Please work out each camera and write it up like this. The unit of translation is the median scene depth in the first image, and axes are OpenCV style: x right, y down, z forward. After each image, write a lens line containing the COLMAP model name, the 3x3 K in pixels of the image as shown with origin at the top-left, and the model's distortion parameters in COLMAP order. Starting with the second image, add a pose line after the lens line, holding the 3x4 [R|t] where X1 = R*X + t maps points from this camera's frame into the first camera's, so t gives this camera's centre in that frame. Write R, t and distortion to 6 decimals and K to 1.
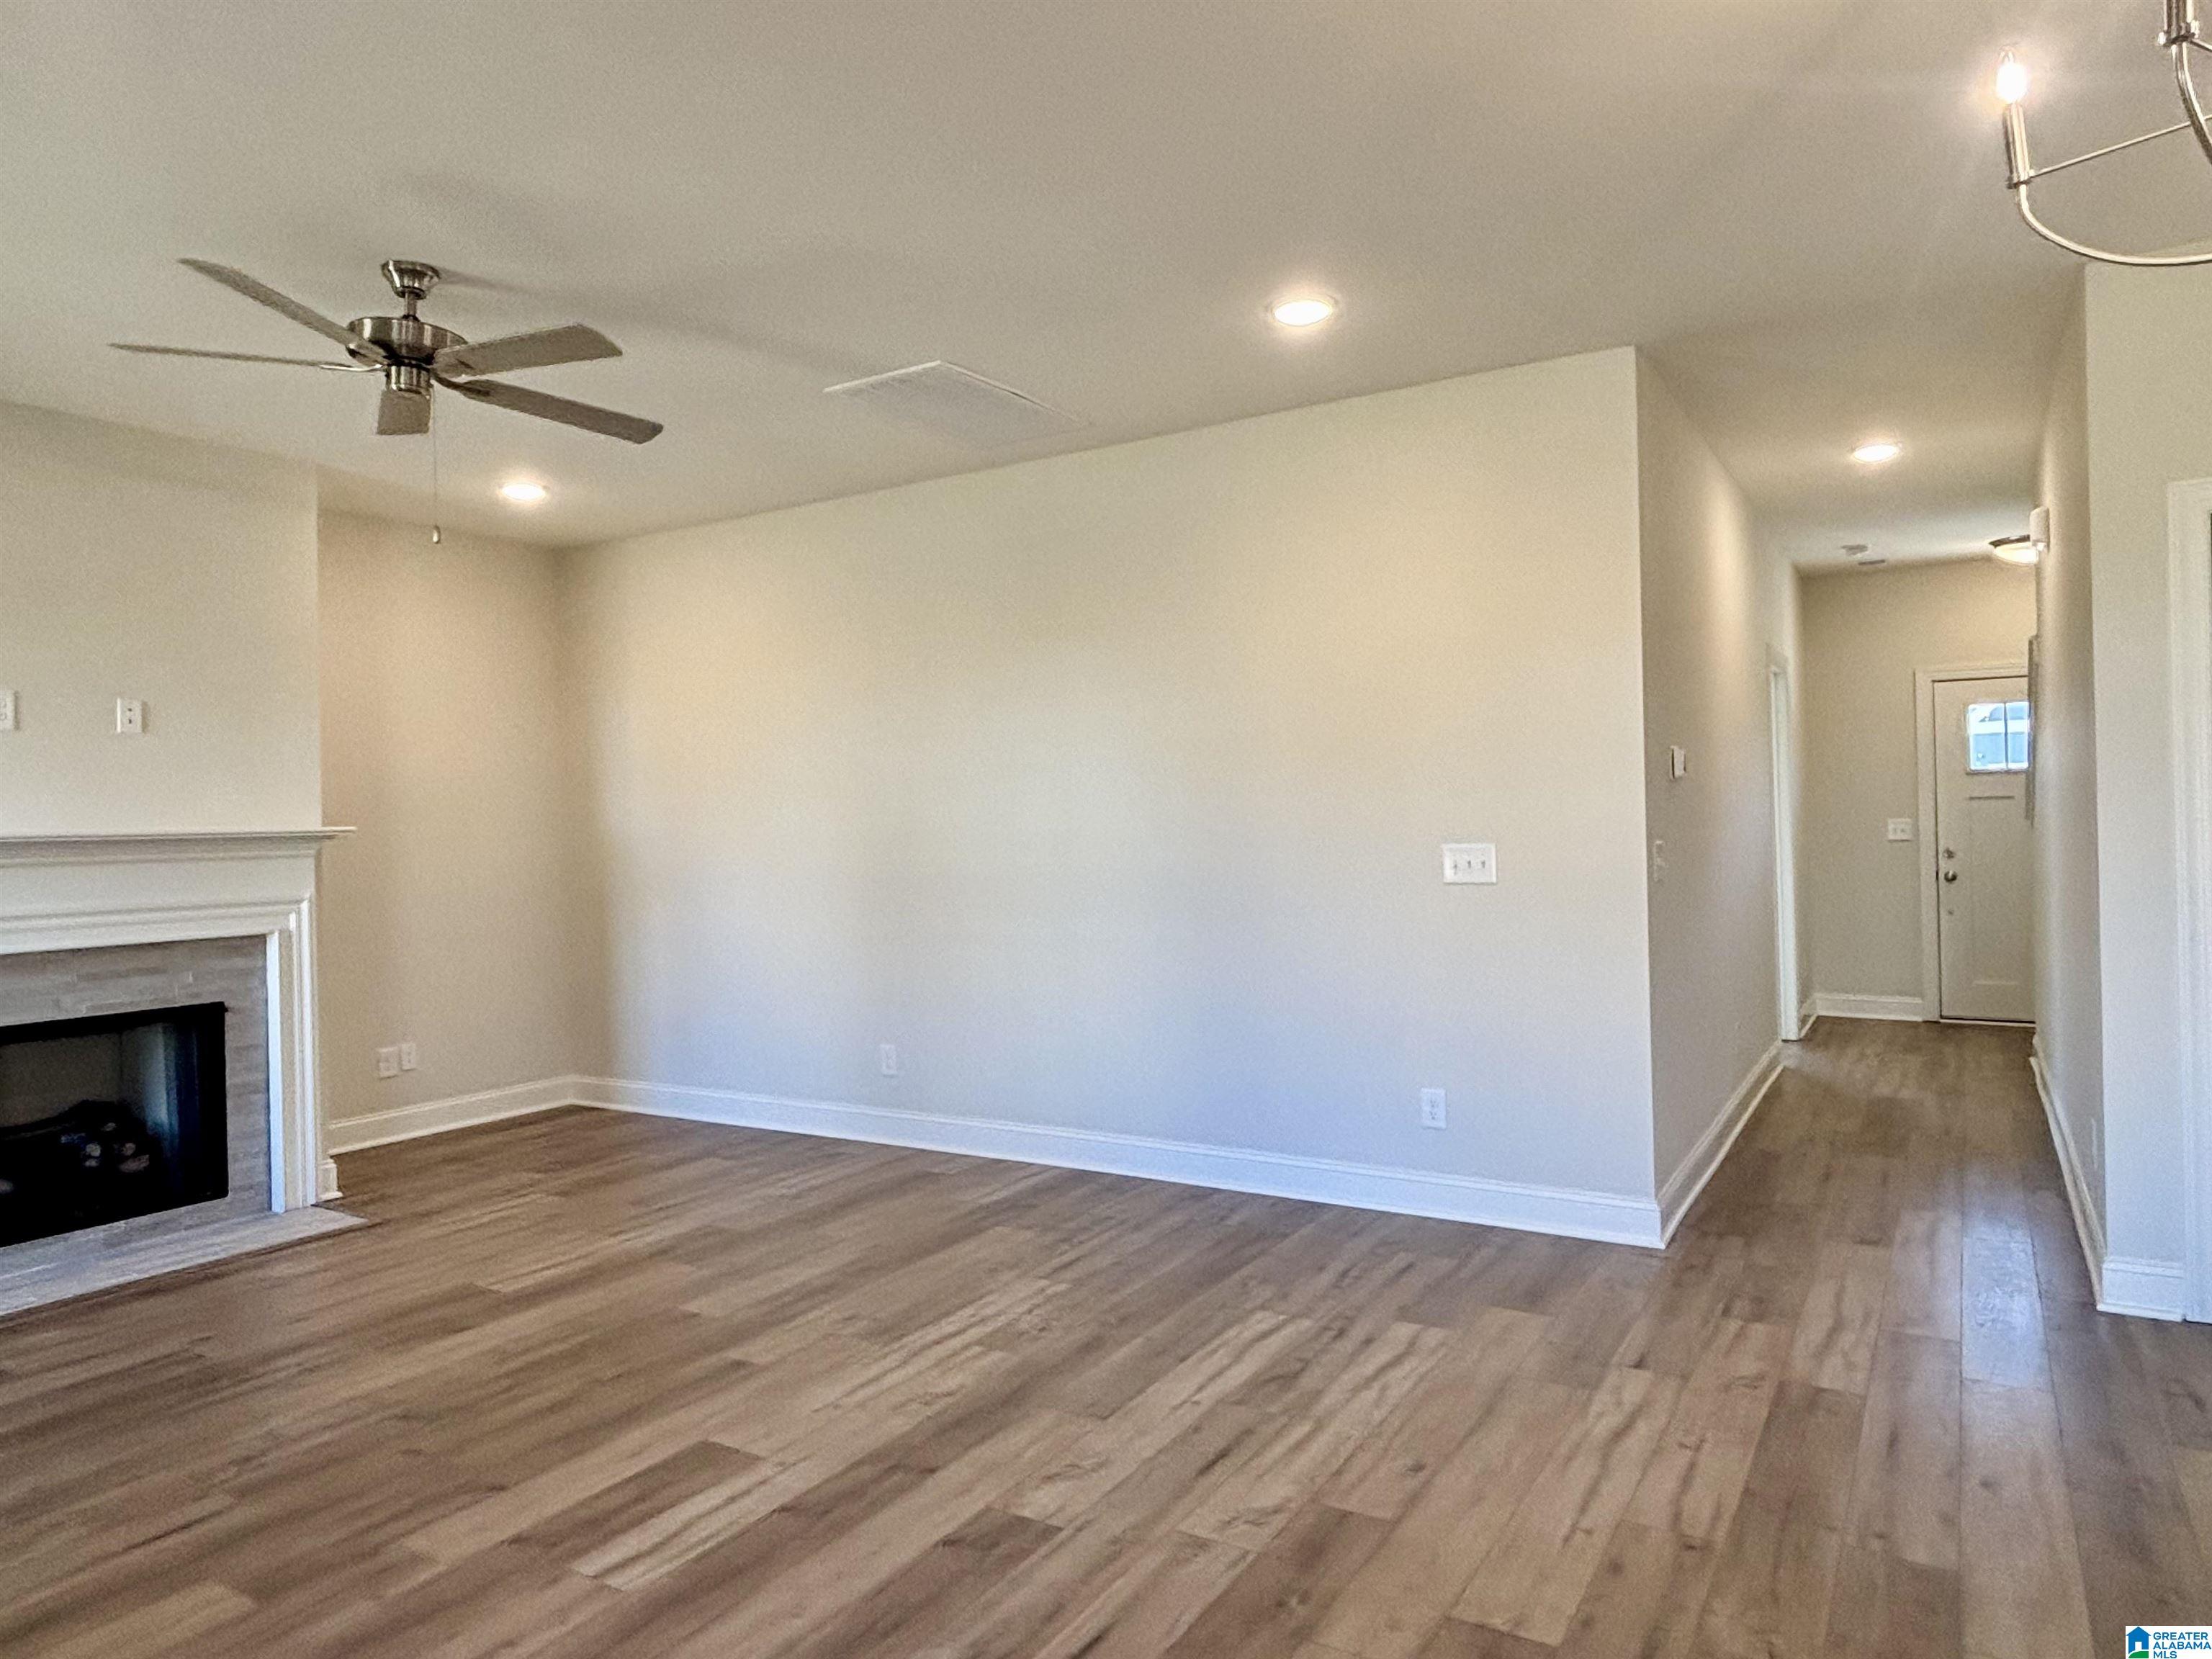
lens RADIAL K [[1392.1, 0, 1102.6], [0, 1392.1, 827.0], [0, 0, 1]] dist [0.018896, -0.017274]
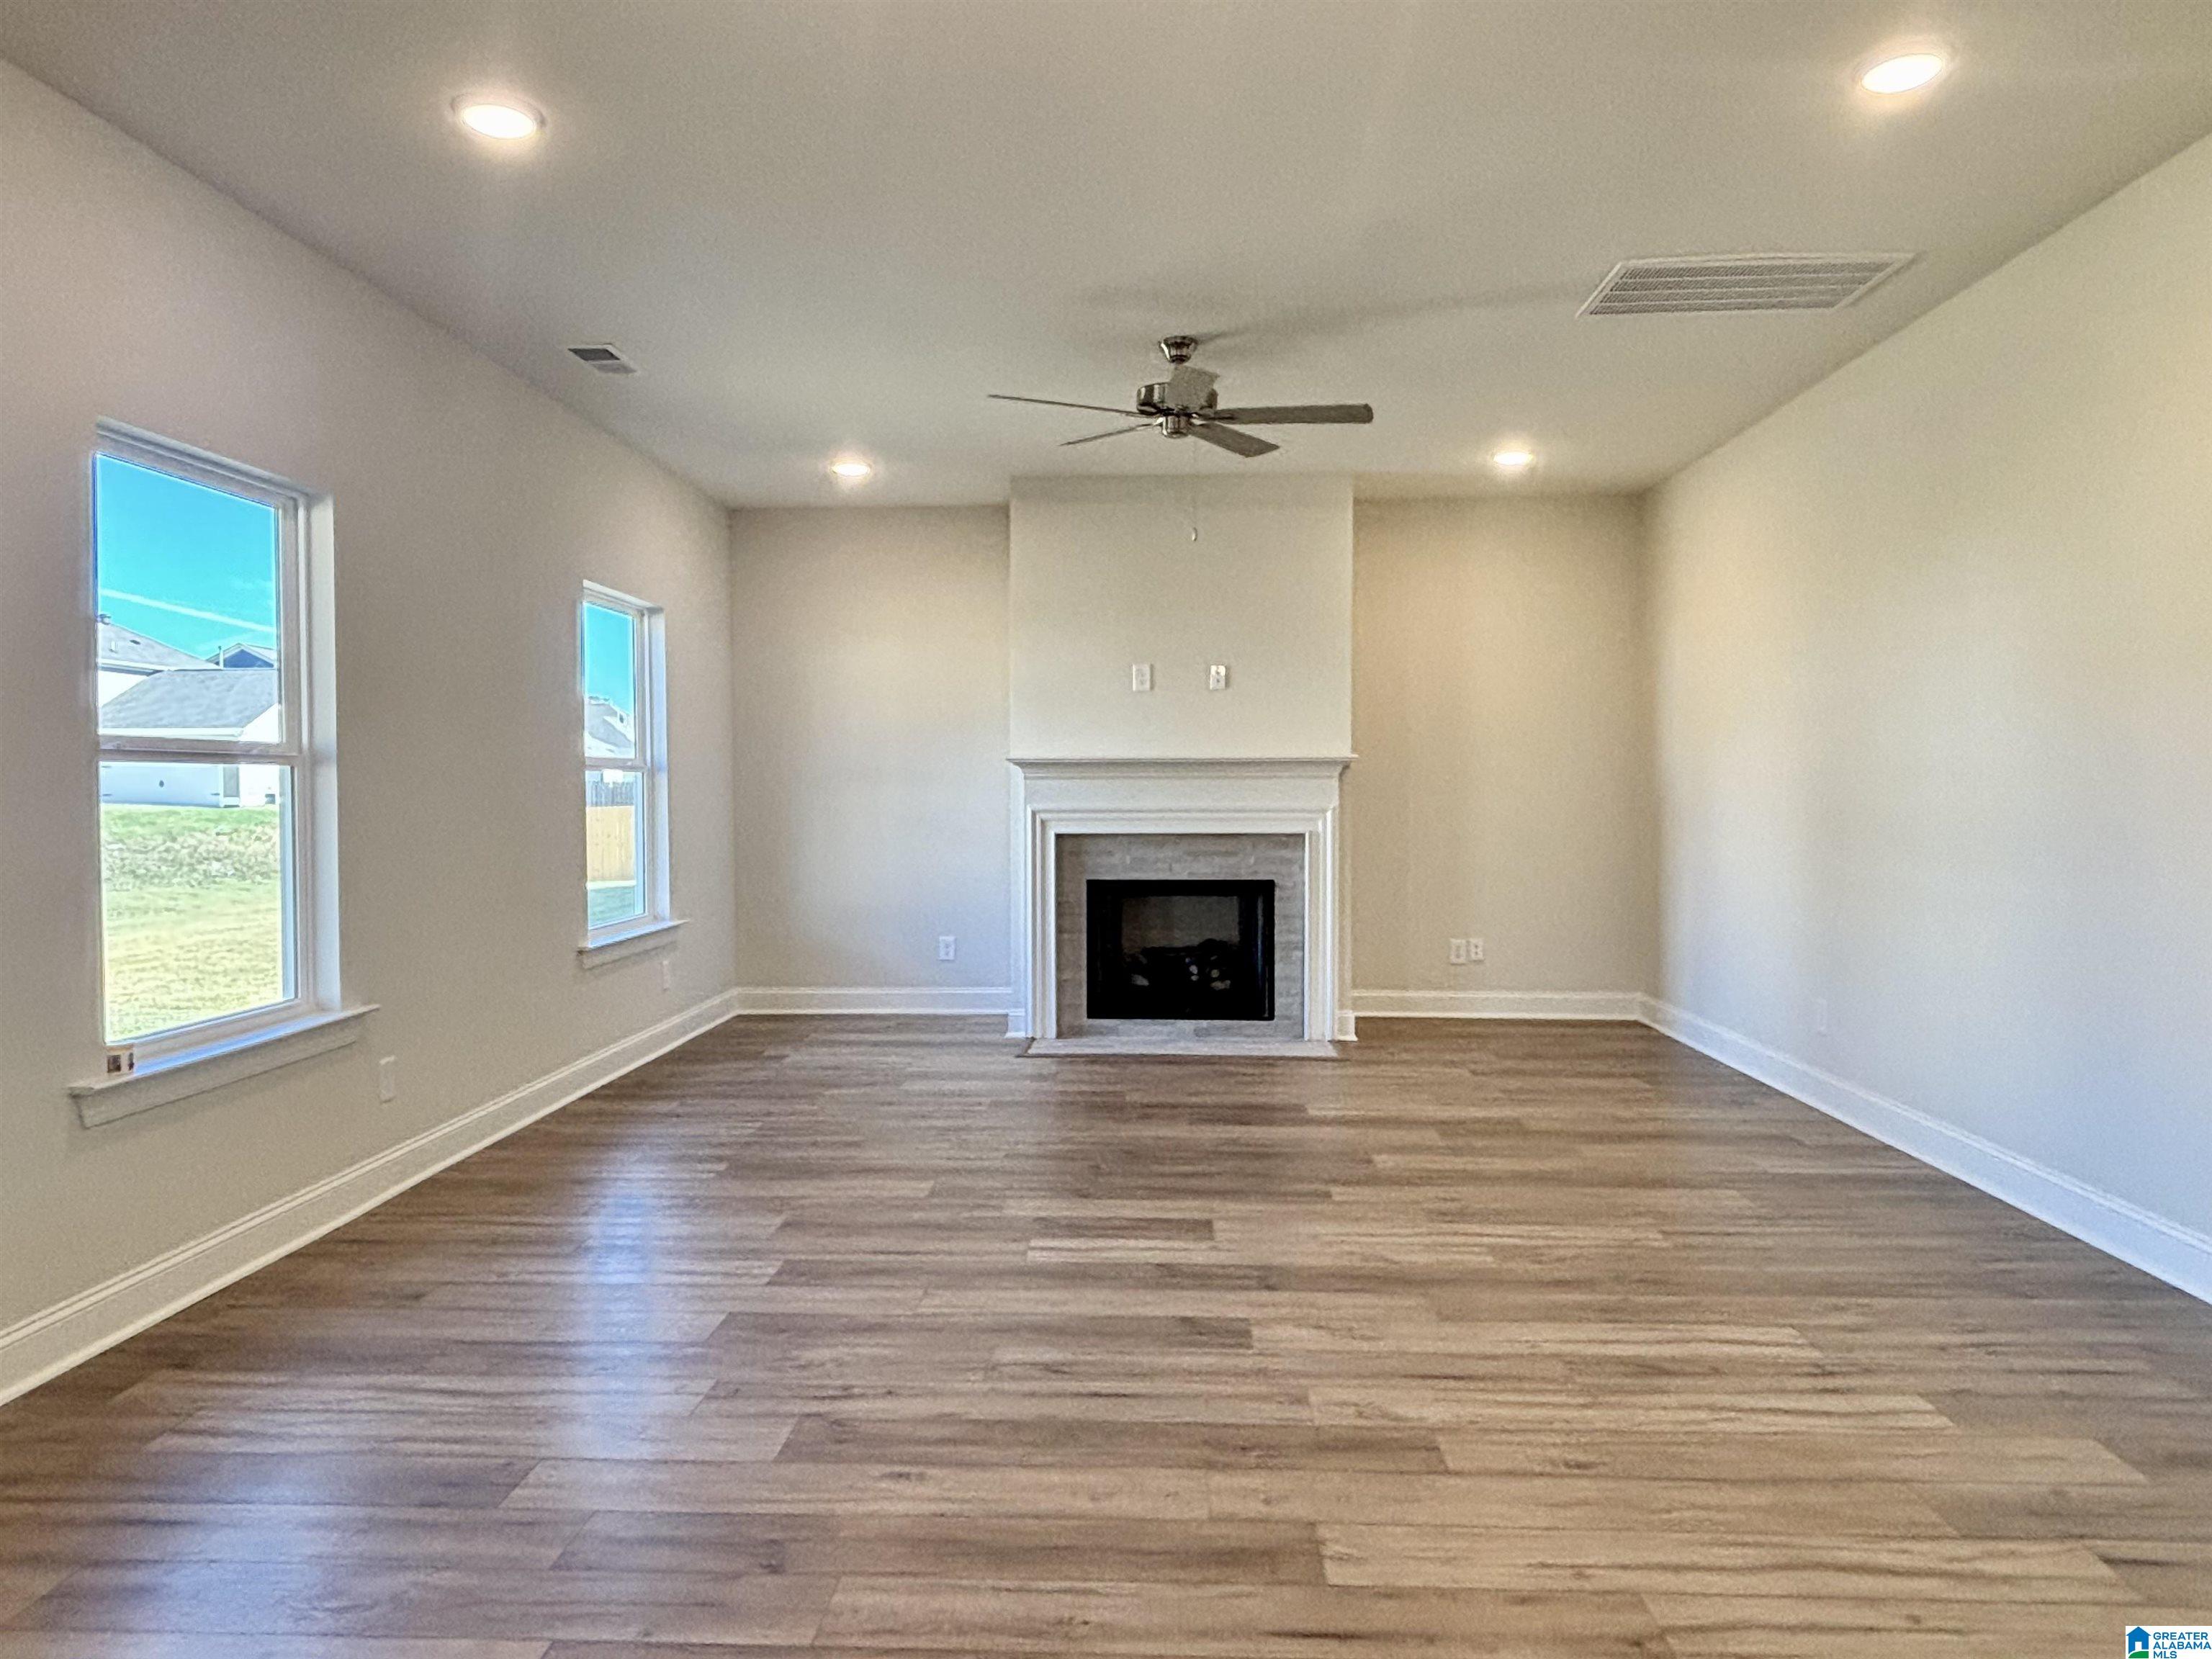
lens RADIAL K [[1392.1, 0, 1111.9], [0, 1392.1, 834.0], [0, 0, 1]] dist [0.018896, -0.017274]
pose [[0.485656, 0.050118, -0.872712, 0.649582], [-0.013225, 0.998662, 0.049992, 0.016297], [0.874050, -0.012737, 0.485669, 0.250329]]
